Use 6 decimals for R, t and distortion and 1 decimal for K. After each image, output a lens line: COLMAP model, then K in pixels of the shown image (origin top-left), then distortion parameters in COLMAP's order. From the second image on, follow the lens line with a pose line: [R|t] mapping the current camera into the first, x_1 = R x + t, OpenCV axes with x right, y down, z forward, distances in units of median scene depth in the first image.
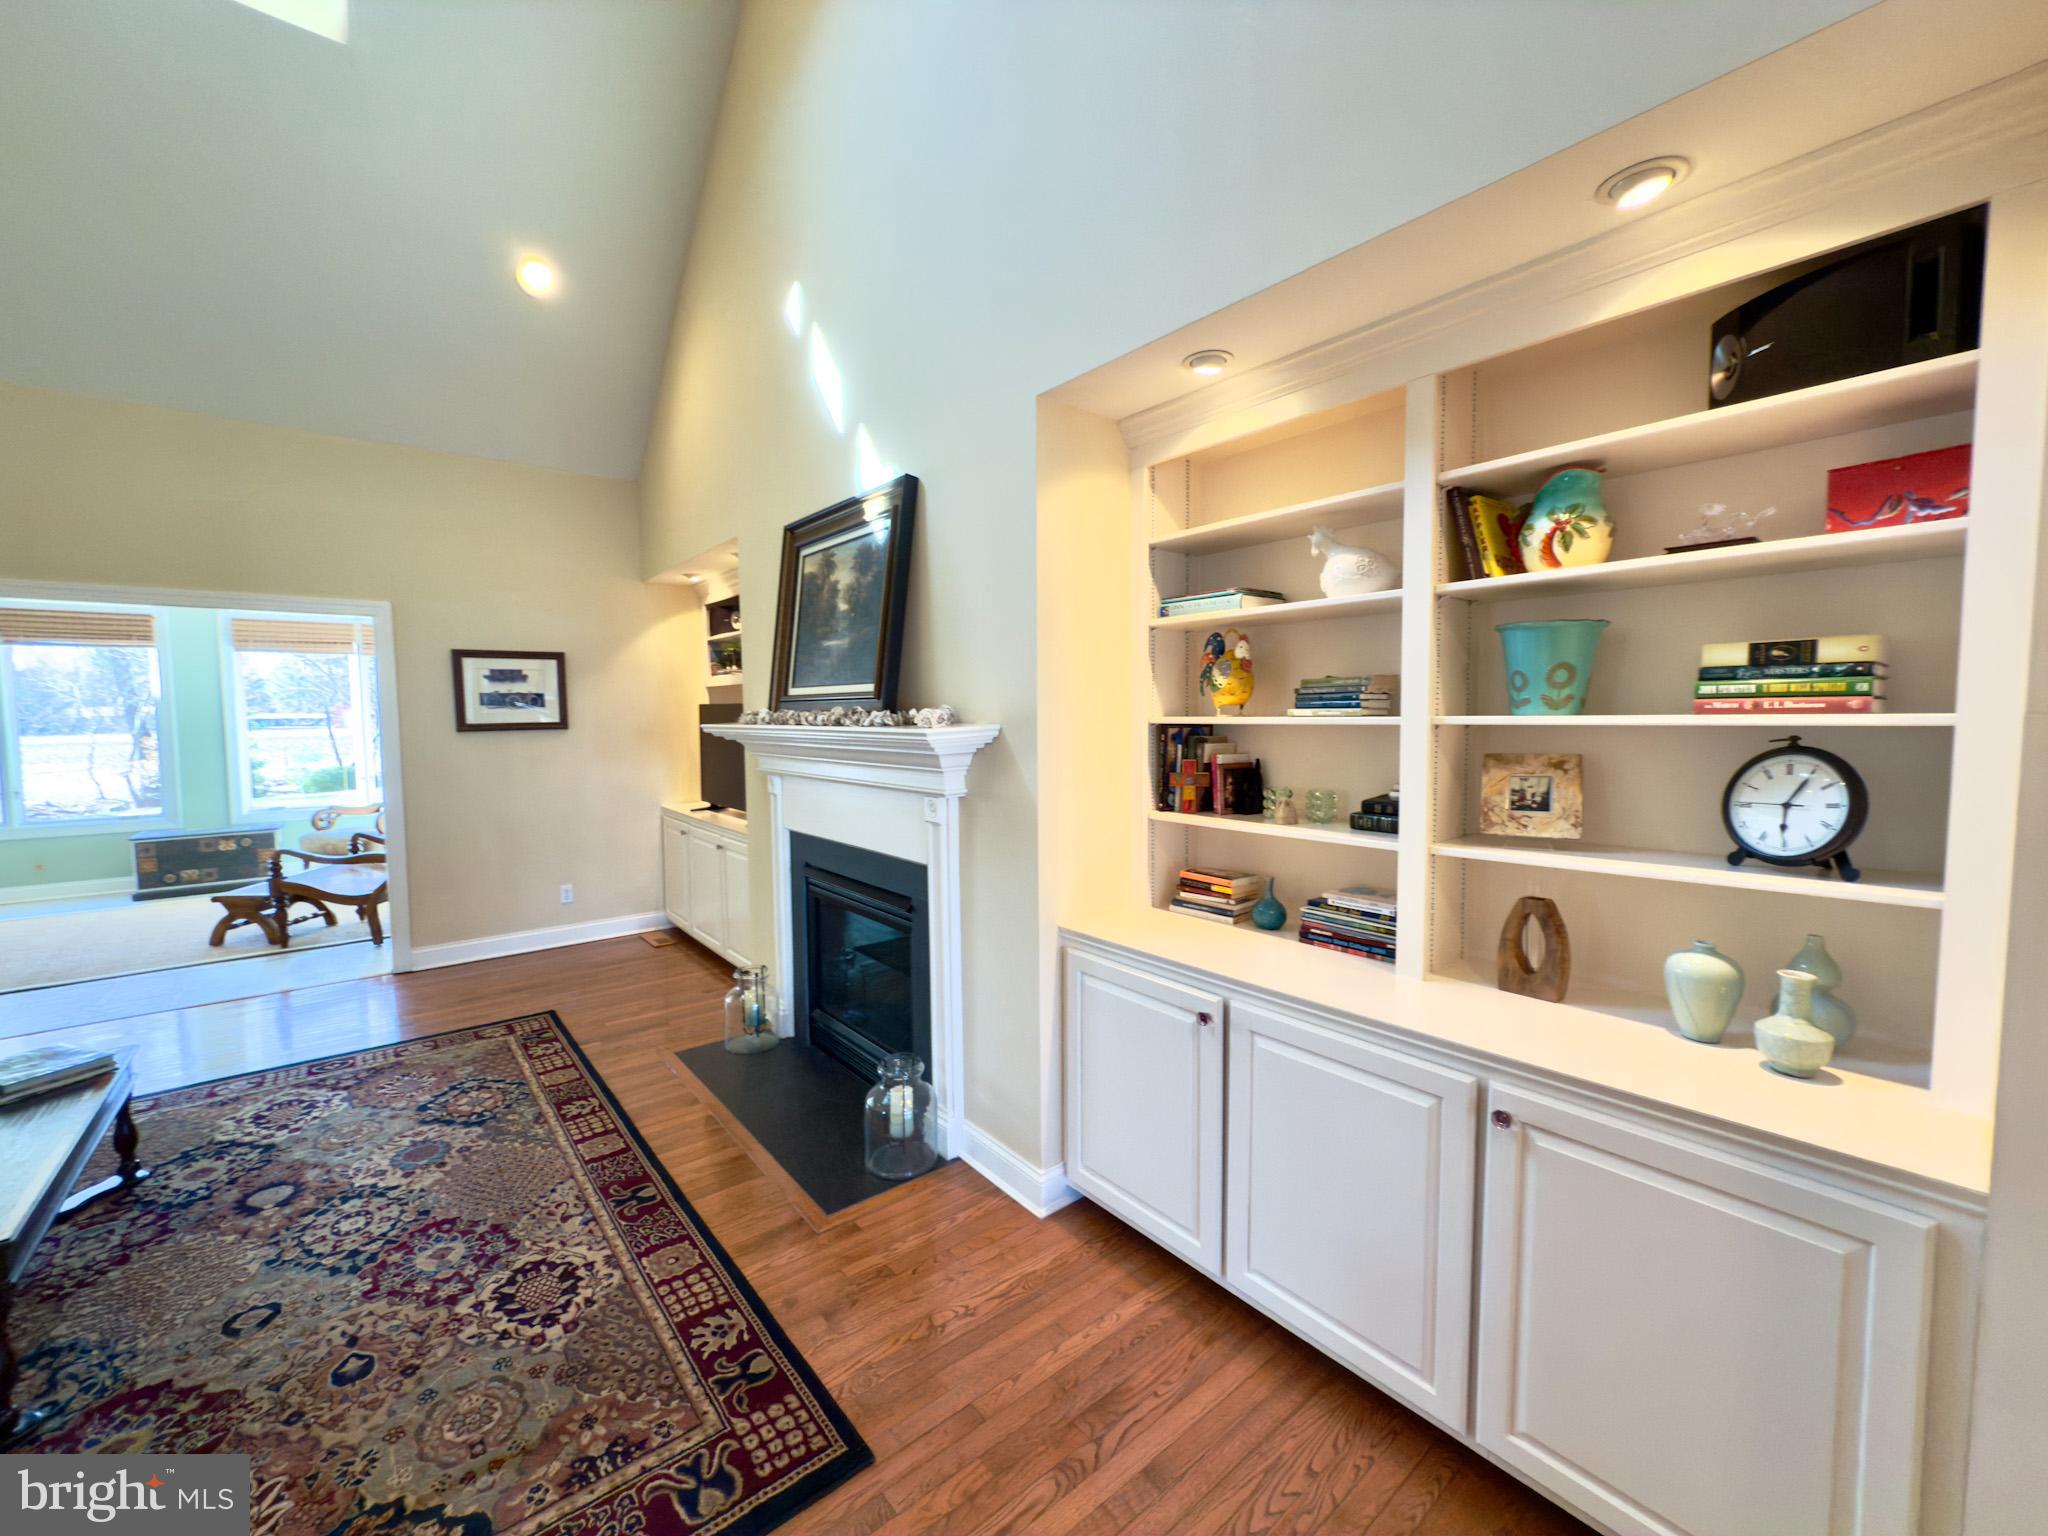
lens RADIAL K [[800.7, 0, 1009.8], [0, 800.7, 790.1], [0, 0, 1]] dist [-0.002403, 0.000008]
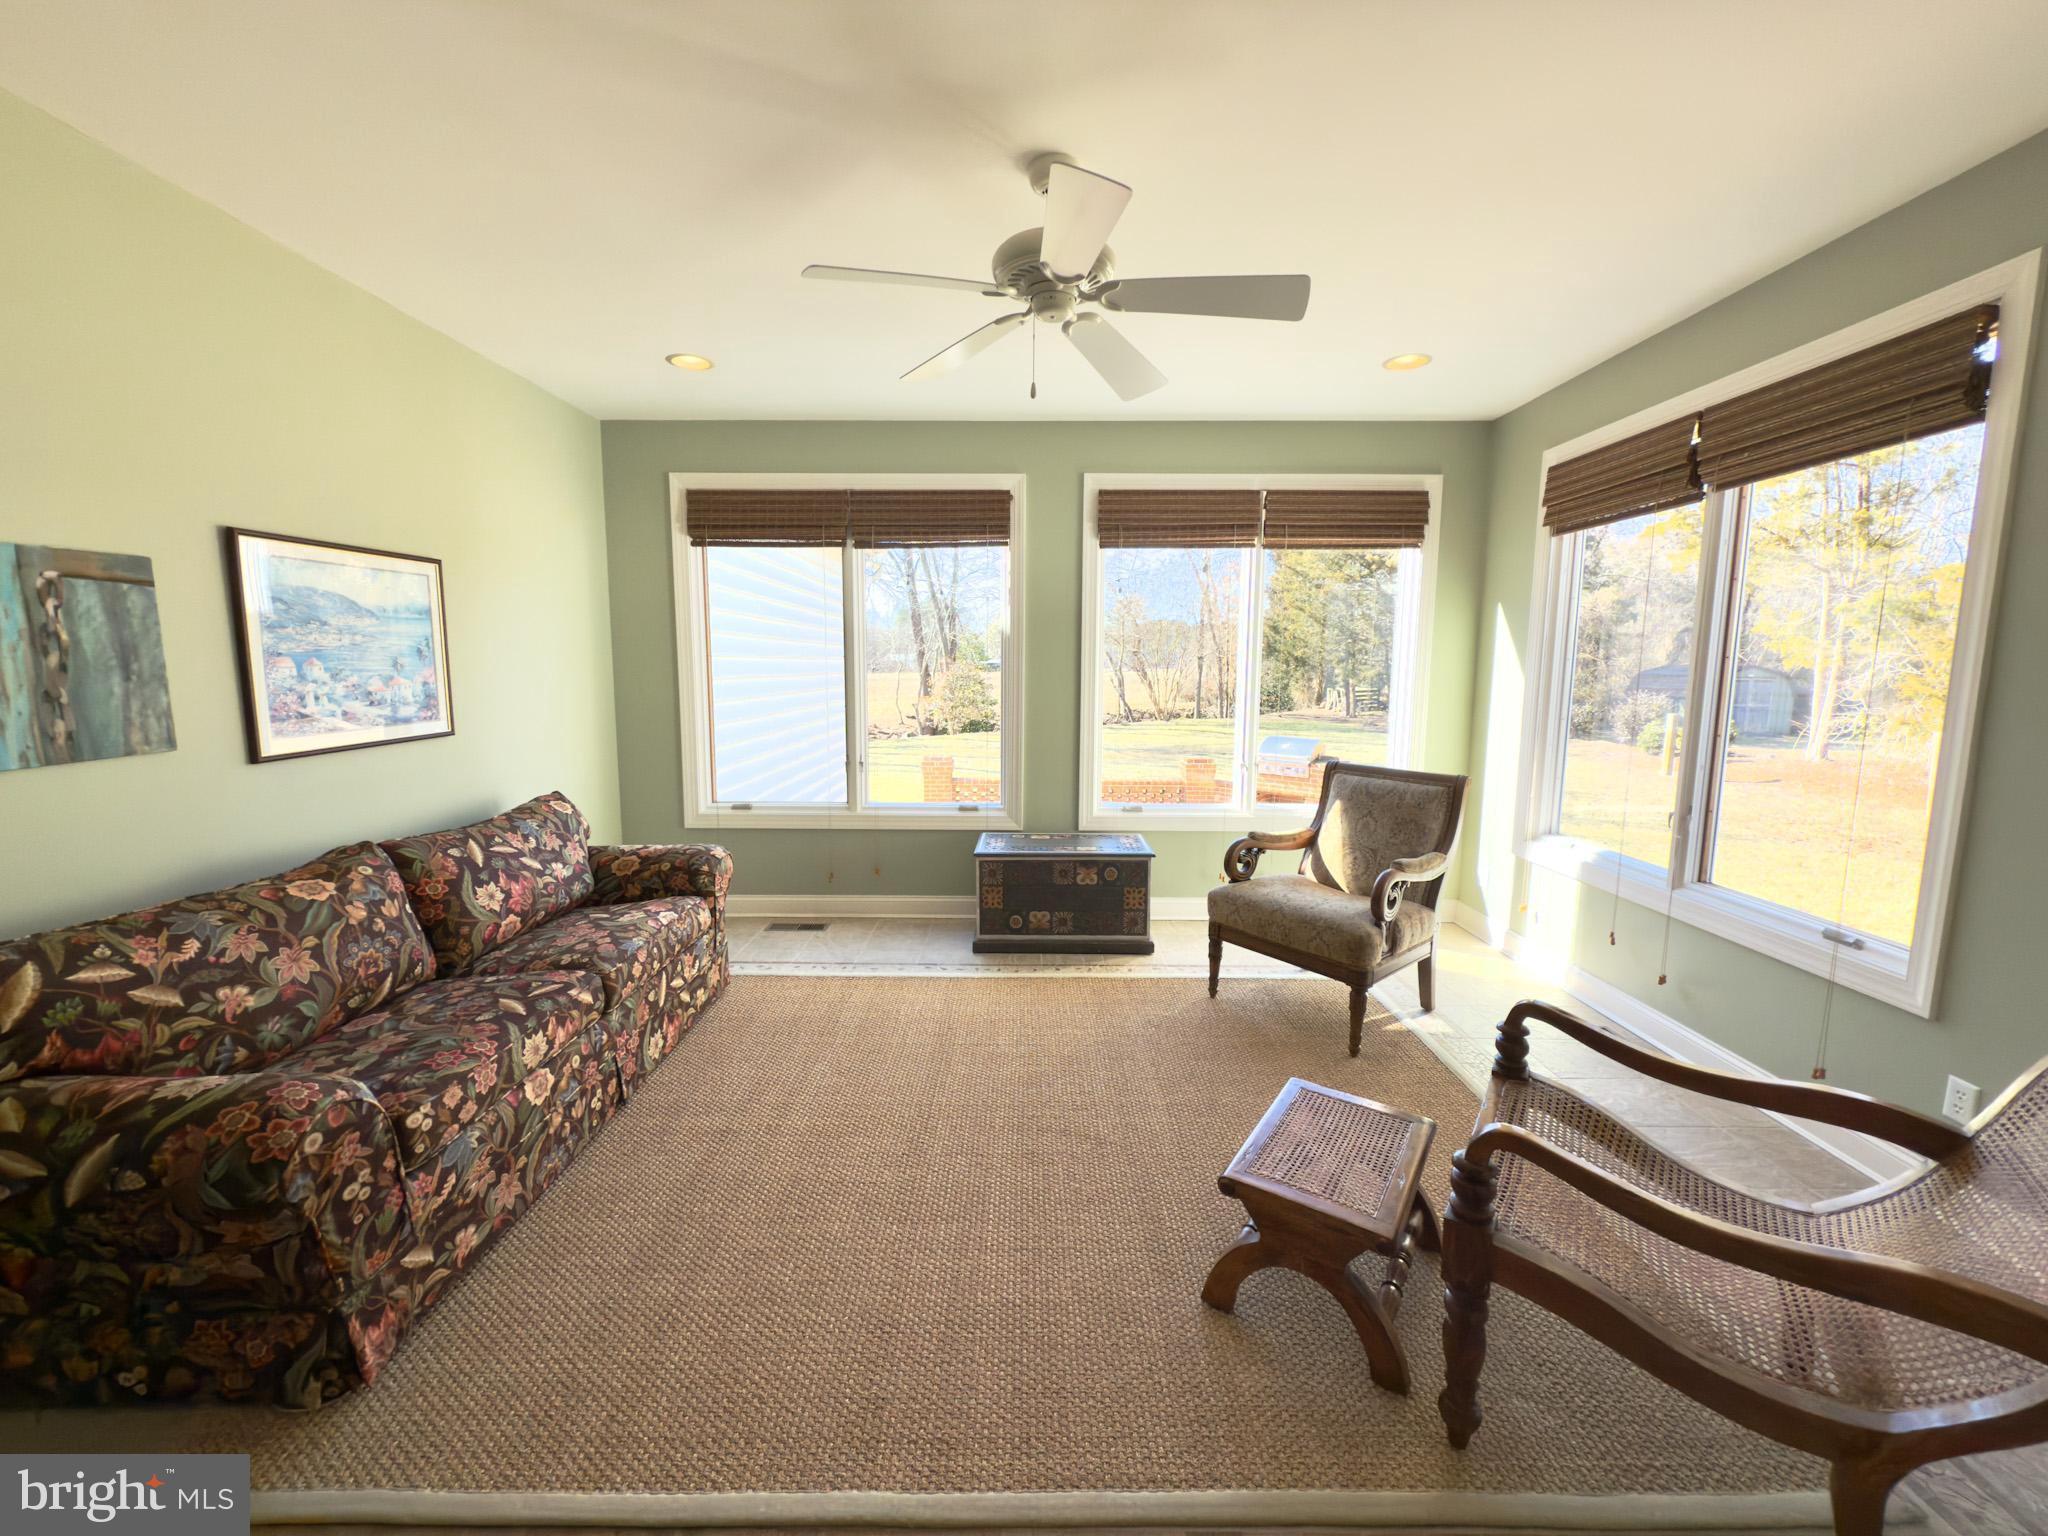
lens RADIAL K [[800.7, 0, 1028.9], [0, 800.7, 787.4], [0, 0, 1]] dist [-0.002403, 0.000008]
pose [[0.776379, 0.107577, -0.621017, -0.672538], [-0.071596, 0.994001, 0.082681, -0.042047], [0.626186, -0.019729, 0.779424, 0.530619]]
